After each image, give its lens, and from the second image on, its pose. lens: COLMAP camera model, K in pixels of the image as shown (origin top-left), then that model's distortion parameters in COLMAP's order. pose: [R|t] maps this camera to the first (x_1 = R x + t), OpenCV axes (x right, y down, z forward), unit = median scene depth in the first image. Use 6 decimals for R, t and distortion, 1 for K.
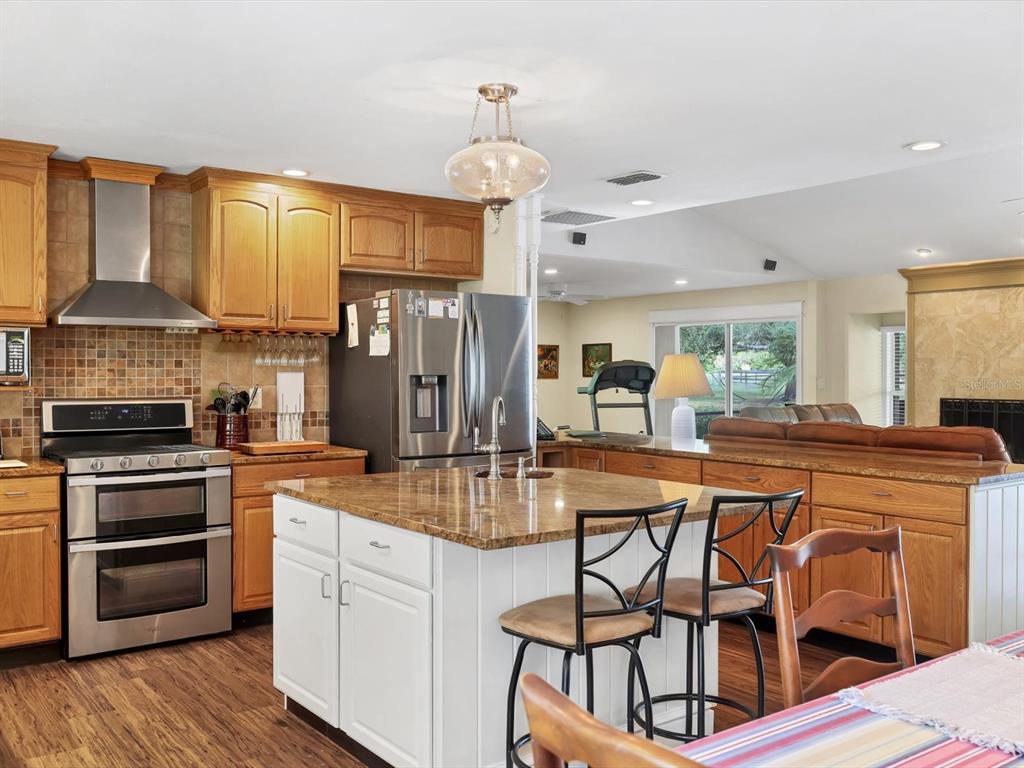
lens RADIAL K [[938.2, 0, 512.0], [0, 938.2, 384.0], [0, 0, 1]] dist [-0.012310, -0.004958]
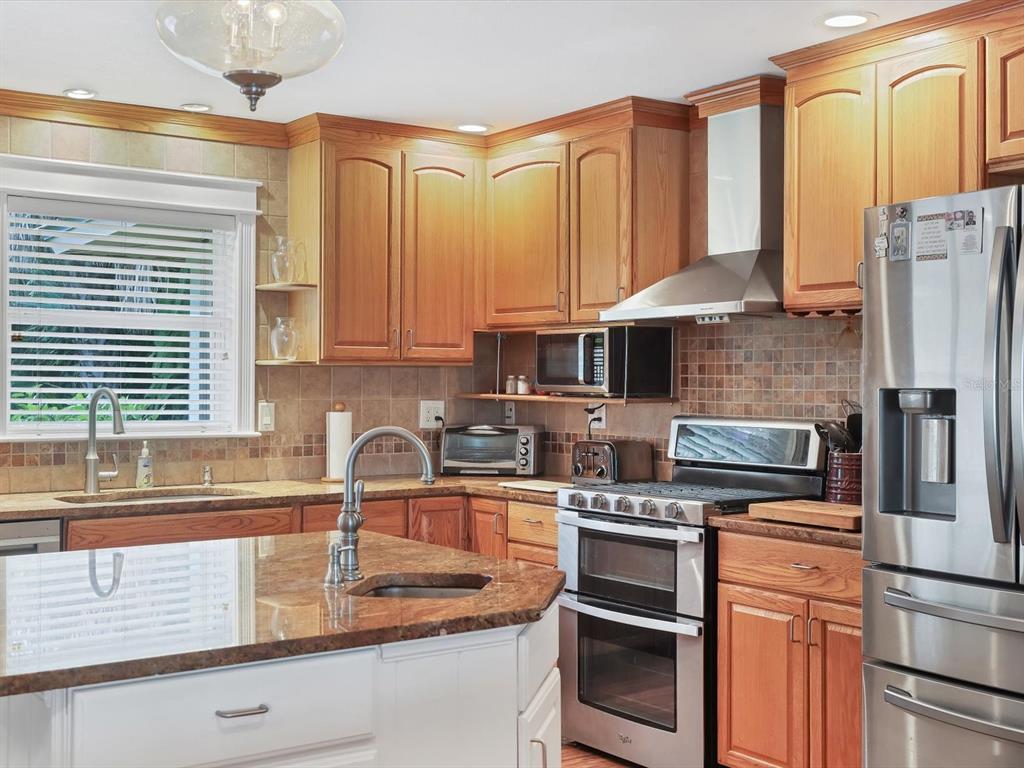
lens RADIAL K [[1272.1, 0, 514.6], [0, 1272.1, 368.5], [0, 0, 1]] dist [0.030281, 0.029324]
pose [[-0.027699, -0.012637, -0.999536, 0.546451], [-0.015623, 0.999803, -0.012207, -0.008114], [0.999494, 0.015278, -0.027891, 0.857915]]
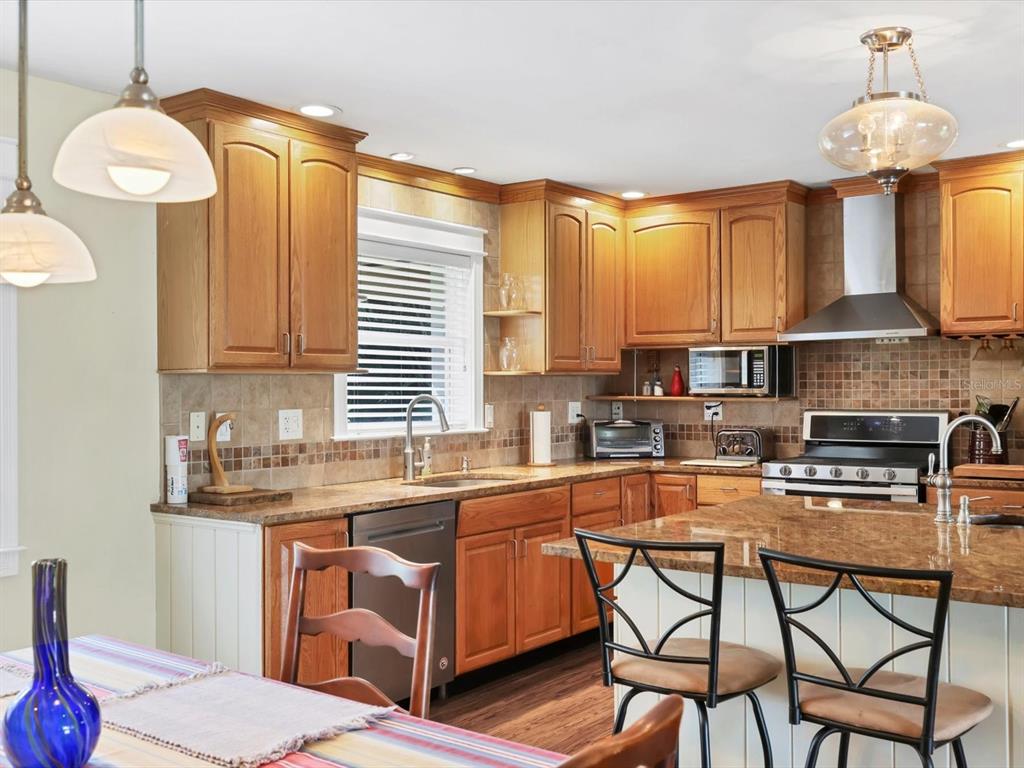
lens RADIAL K [[1039.4, 0, 512.0], [0, 1039.4, 384.0], [0, 0, 1]] dist [-0.012631, 0.002606]
pose [[0.276639, -0.007277, -0.960946, 0.547765], [-0.003369, 0.999958, -0.008543, -0.002064], [0.960968, 0.005600, 0.276602, 0.319623]]
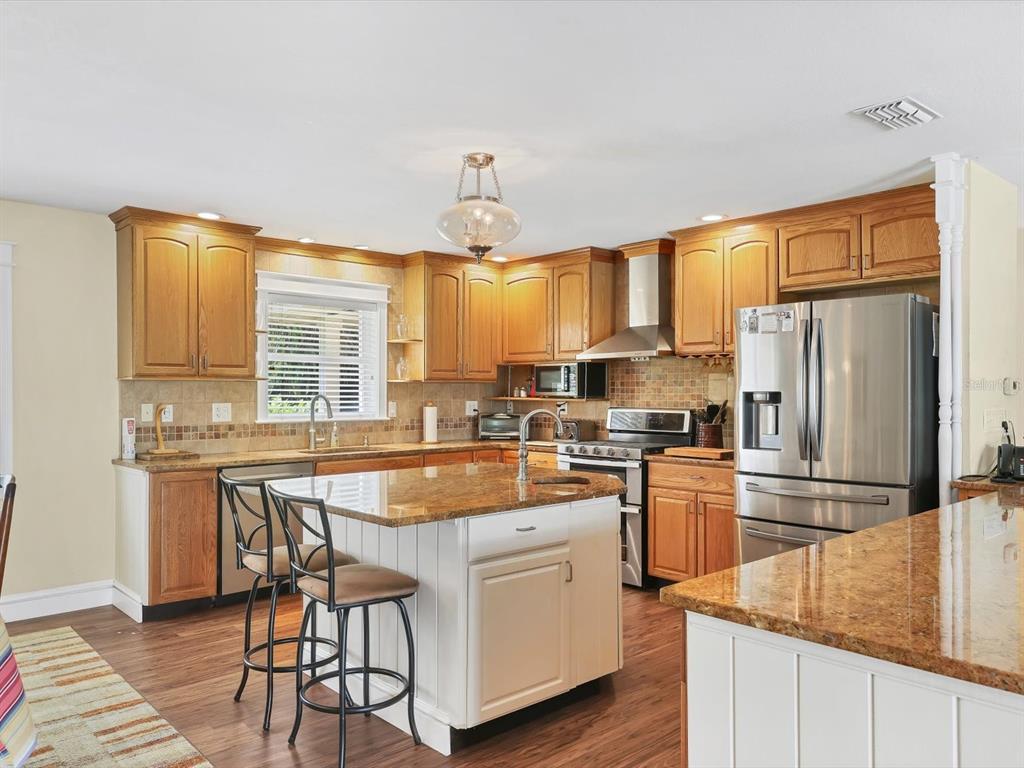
lens RADIAL K [[763.5, 0, 512.0], [0, 763.5, 384.0], [0, 0, 1]] dist [0.012271, 0.000944]
pose [[0.093832, -0.013869, -0.995491, 0.716371], [-0.011569, 0.999820, -0.015020, -0.001746], [0.995521, 0.012926, 0.093655, 0.689454]]
